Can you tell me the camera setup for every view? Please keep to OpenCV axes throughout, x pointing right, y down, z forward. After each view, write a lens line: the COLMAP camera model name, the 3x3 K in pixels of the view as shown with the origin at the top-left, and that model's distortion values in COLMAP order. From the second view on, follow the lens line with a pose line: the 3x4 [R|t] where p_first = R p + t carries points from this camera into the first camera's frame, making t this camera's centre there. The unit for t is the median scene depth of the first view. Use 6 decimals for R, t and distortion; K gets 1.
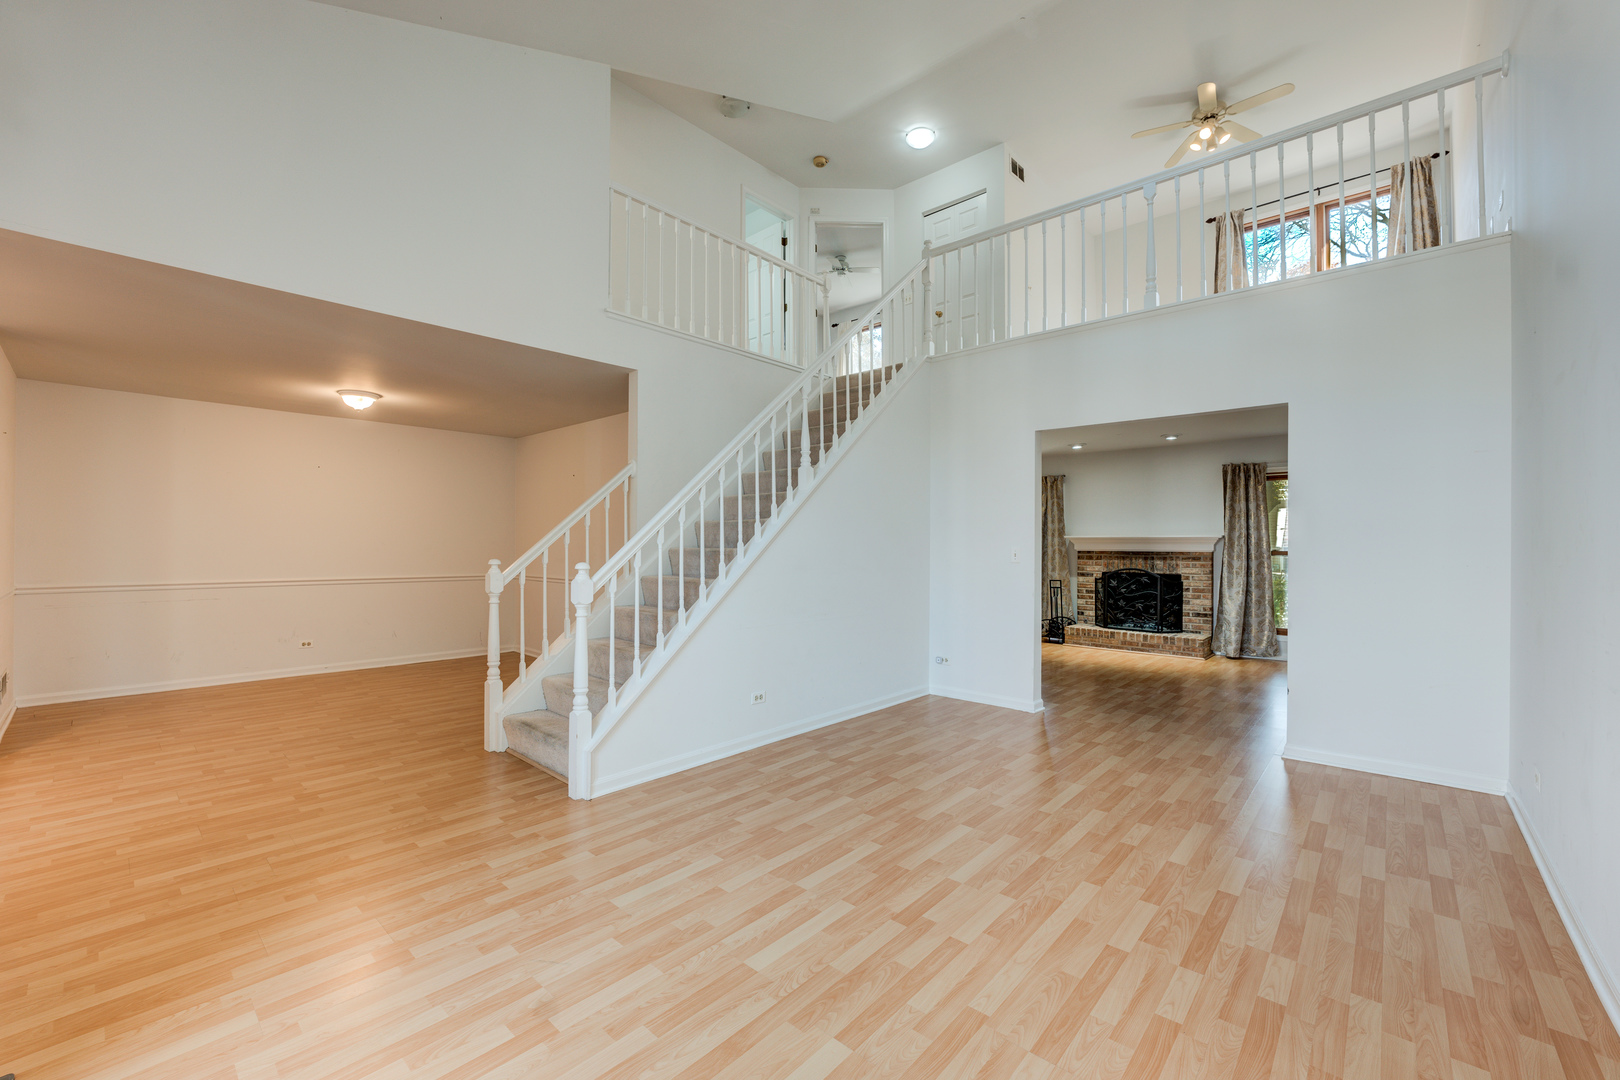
lens RADIAL K [[661.0, 0, 815.6], [0, 661.0, 544.5], [0, 0, 1]] dist [-0.019646, 0.000253]
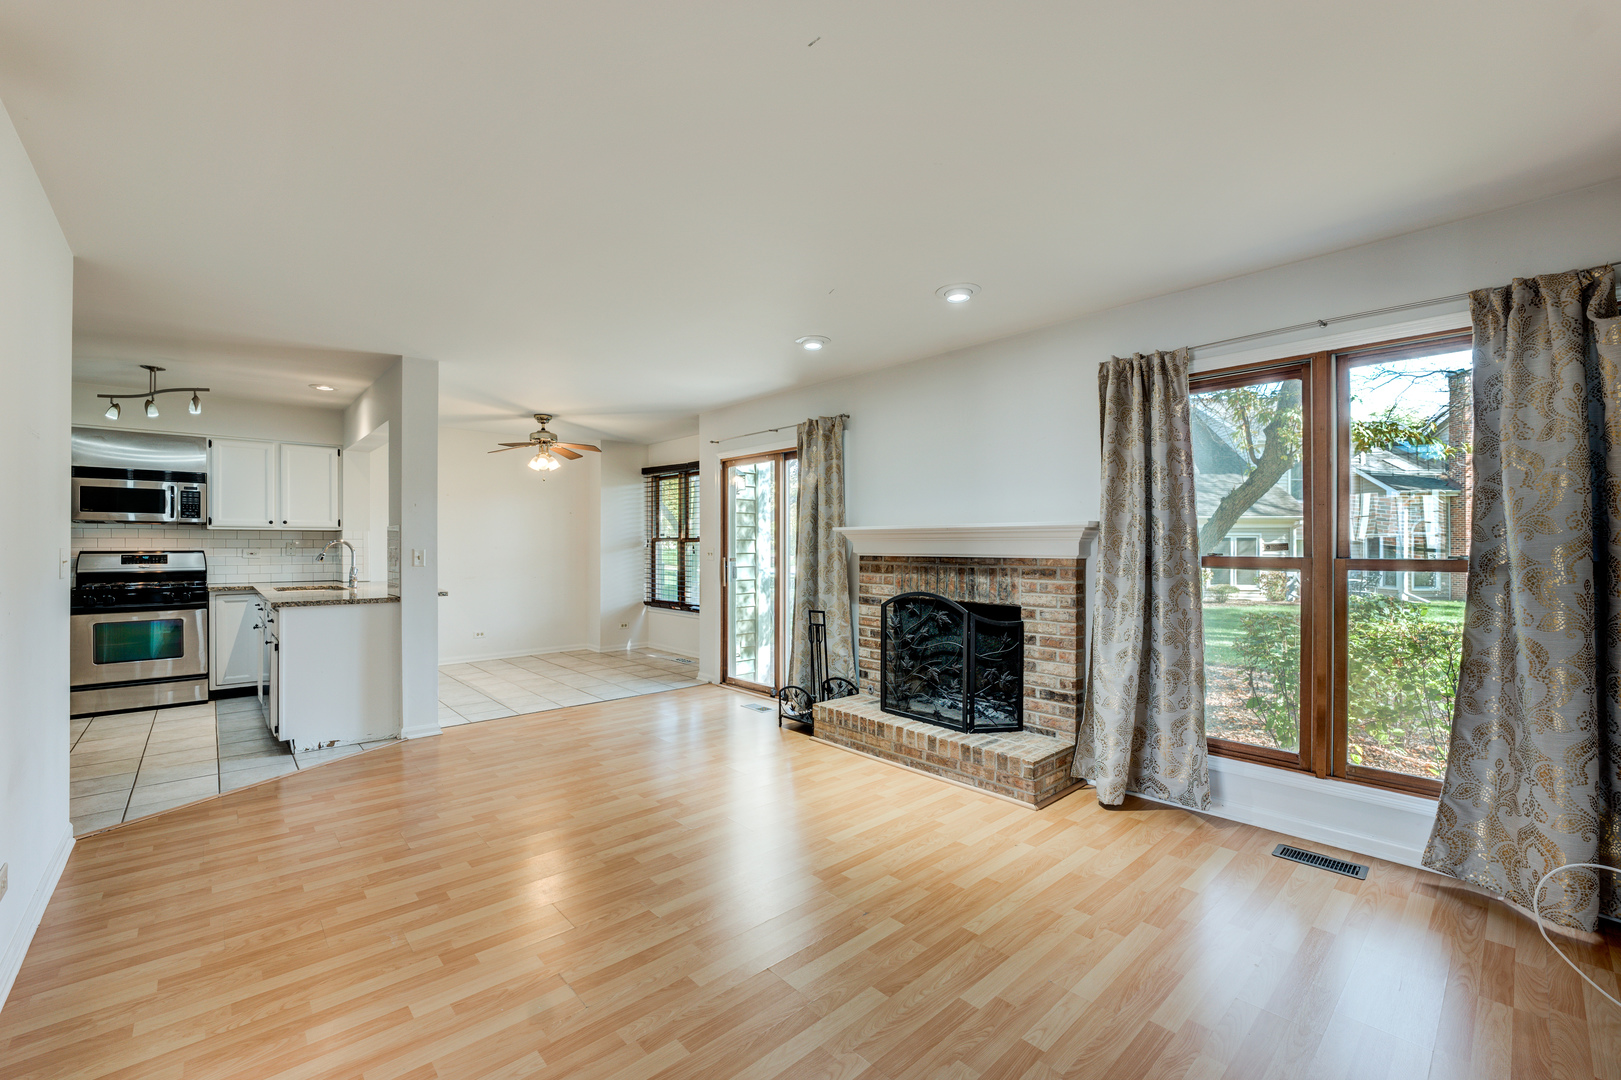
lens RADIAL K [[661.4, 0, 816.1], [0, 661.4, 544.5], [0, 0, 1]] dist [-0.019646, 0.000253]
pose [[0.995041, -0.002210, -0.099444, 0.468259], [0.001953, 0.999994, -0.002685, 0.002552], [0.099449, 0.002478, 0.995040, 0.528801]]
